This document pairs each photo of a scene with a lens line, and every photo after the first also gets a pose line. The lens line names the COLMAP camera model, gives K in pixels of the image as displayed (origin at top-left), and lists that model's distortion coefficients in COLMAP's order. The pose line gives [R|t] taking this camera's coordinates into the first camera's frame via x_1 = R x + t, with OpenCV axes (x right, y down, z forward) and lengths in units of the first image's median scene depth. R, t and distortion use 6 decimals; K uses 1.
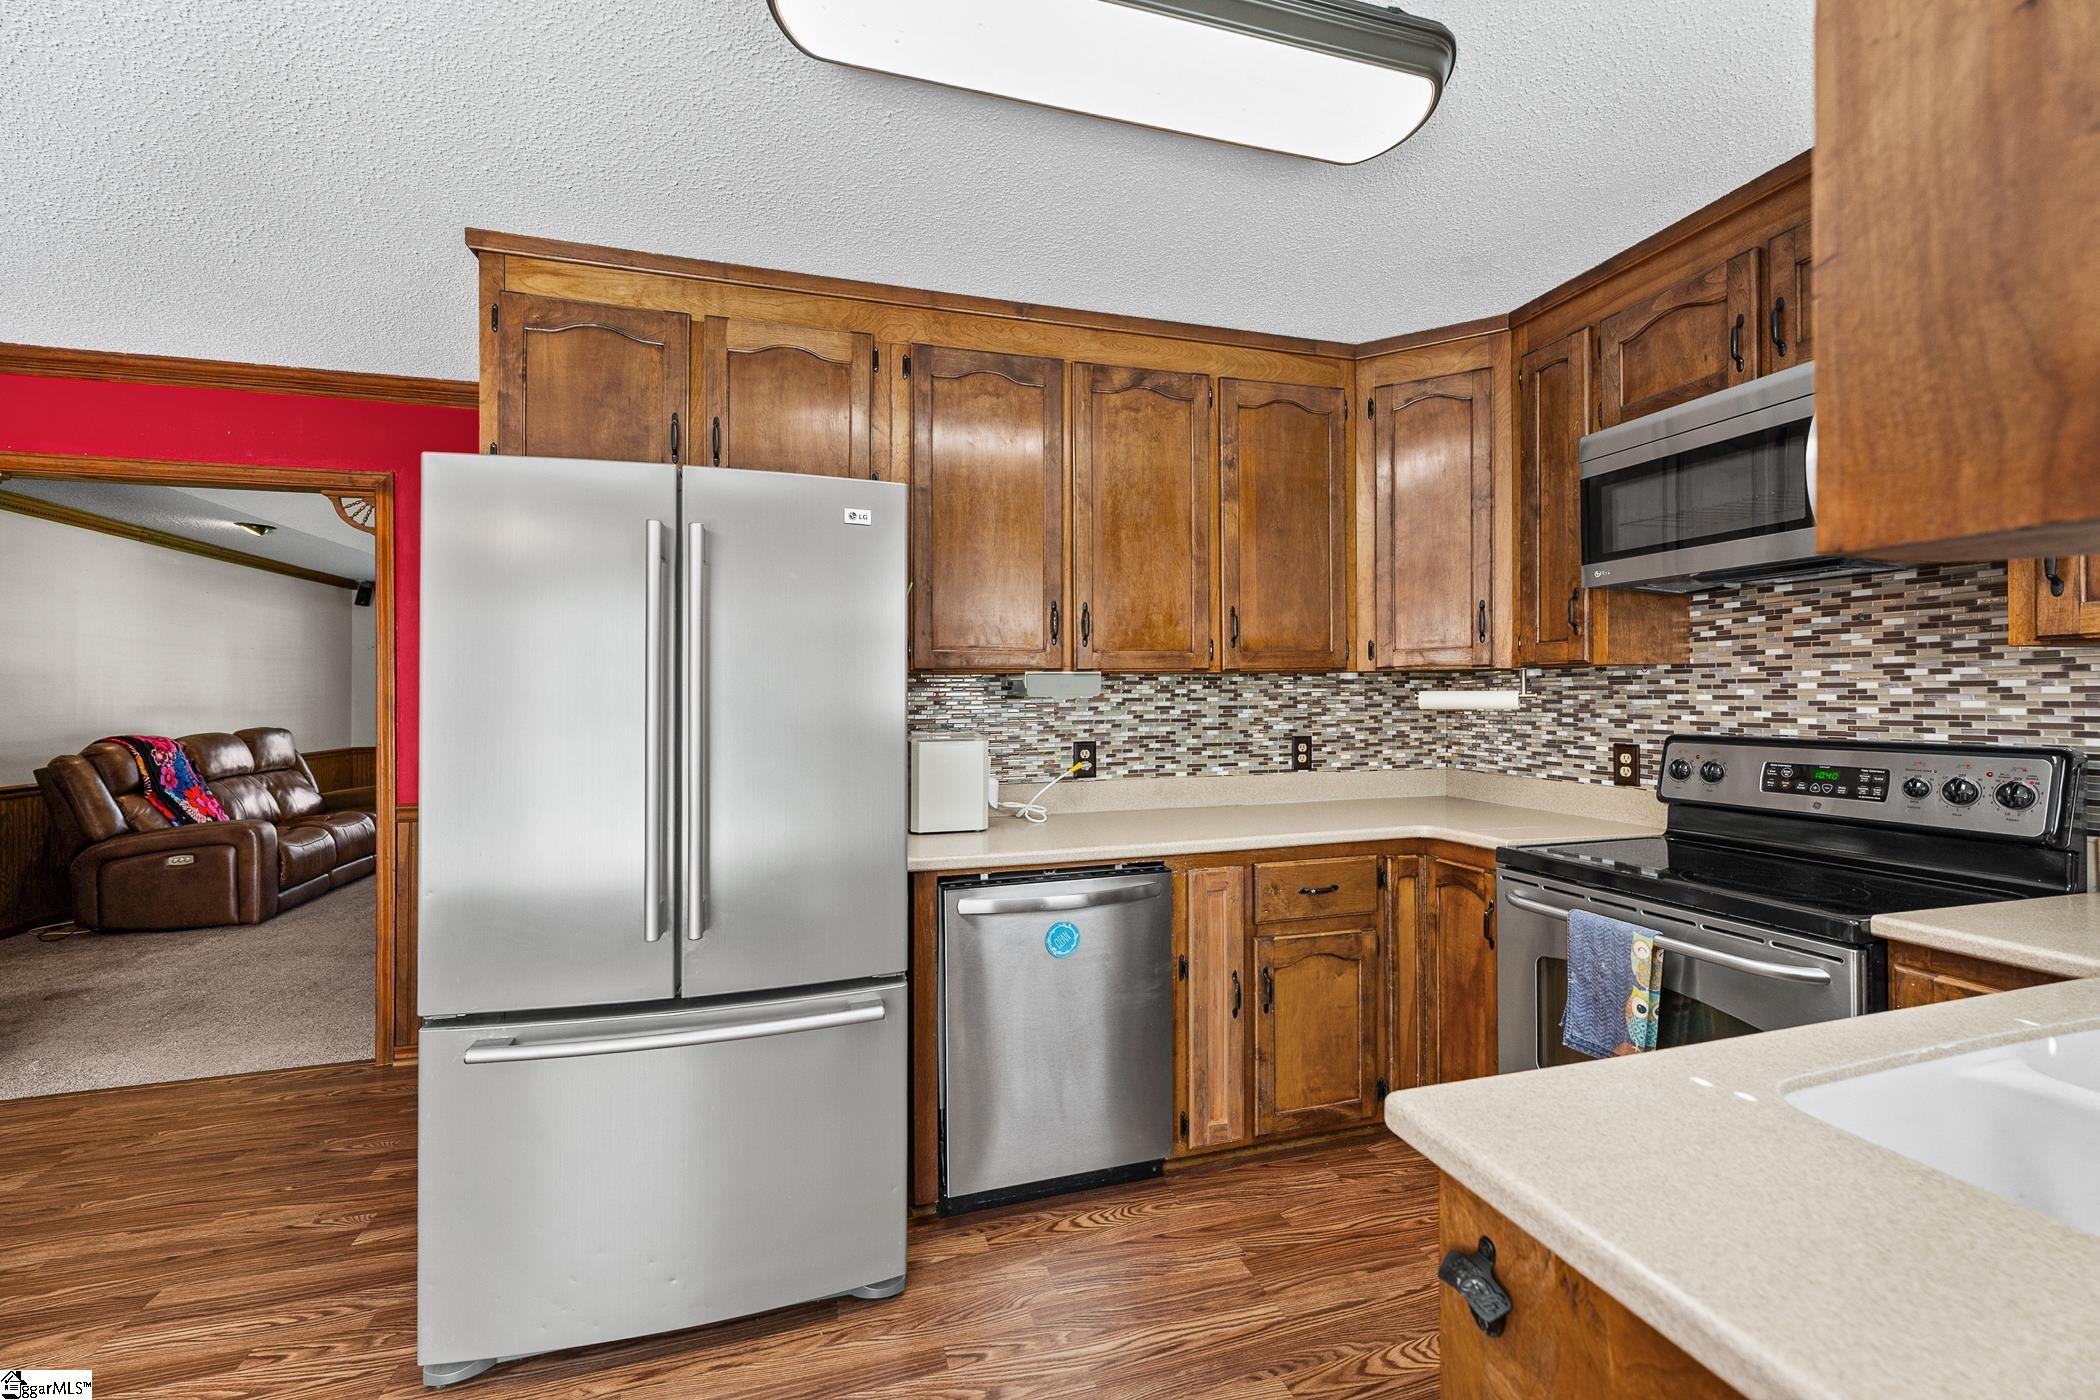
lens RADIAL K [[822.9, 0, 1046.4], [0, 822.9, 701.4], [0, 0, 1]] dist [-0.001735, -0.000185]
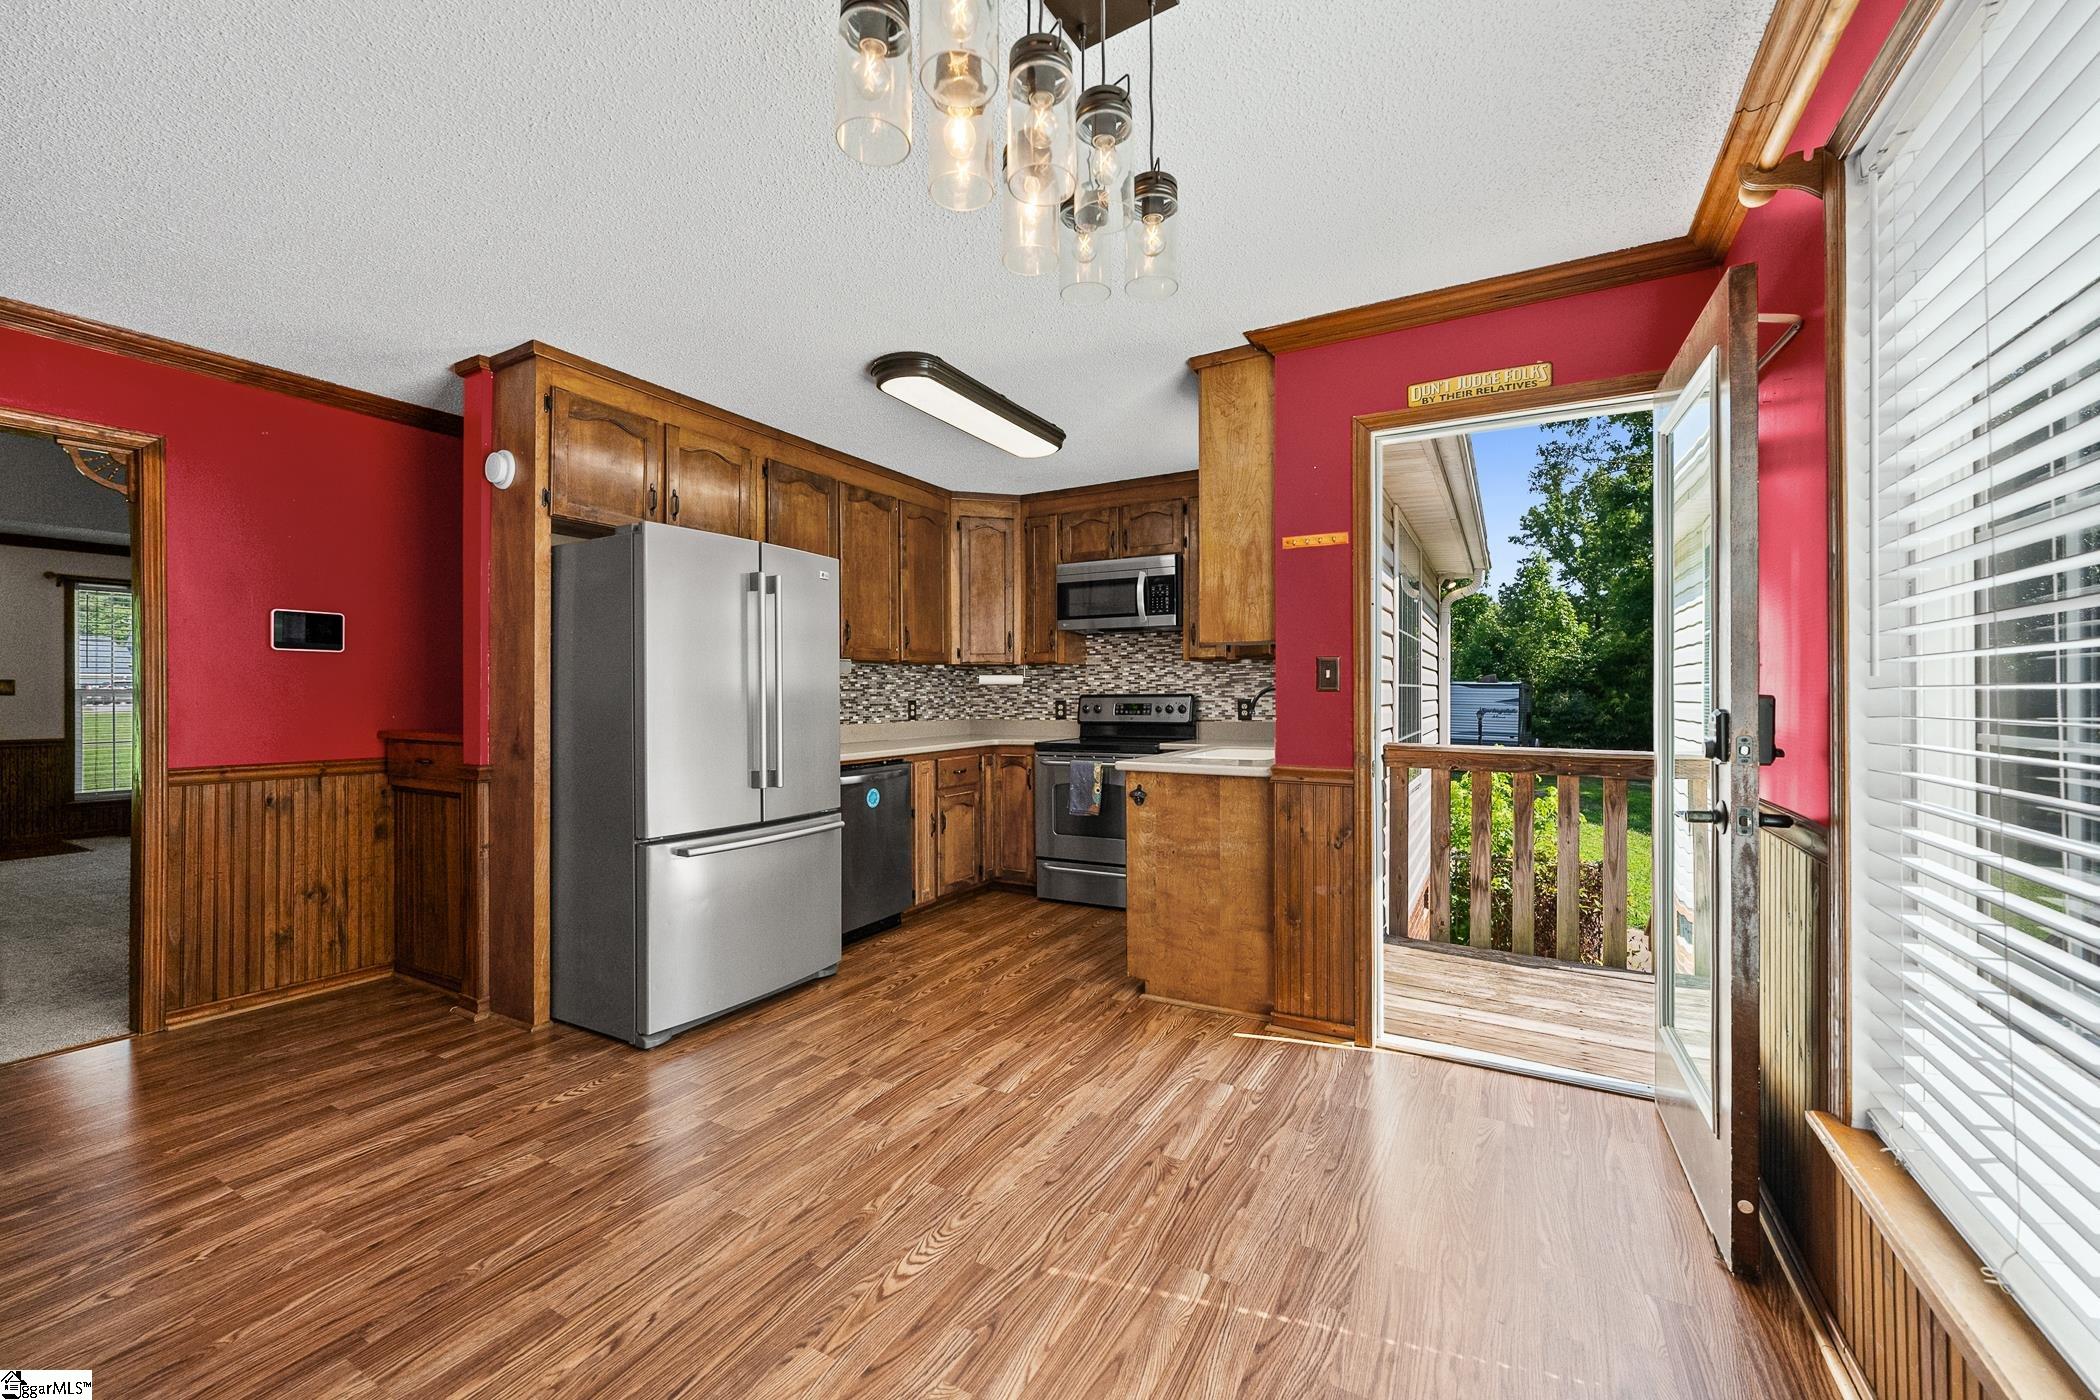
lens RADIAL K [[826.5, 0, 1044.2], [0, 826.5, 694.4], [0, 0, 1]] dist [-0.000218, 0.000009]
pose [[0.713882, 0.005215, 0.700246, -0.965513], [0.001936, 0.999954, -0.009421, 0.062147], [-0.700263, 0.008081, 0.713839, -0.604393]]
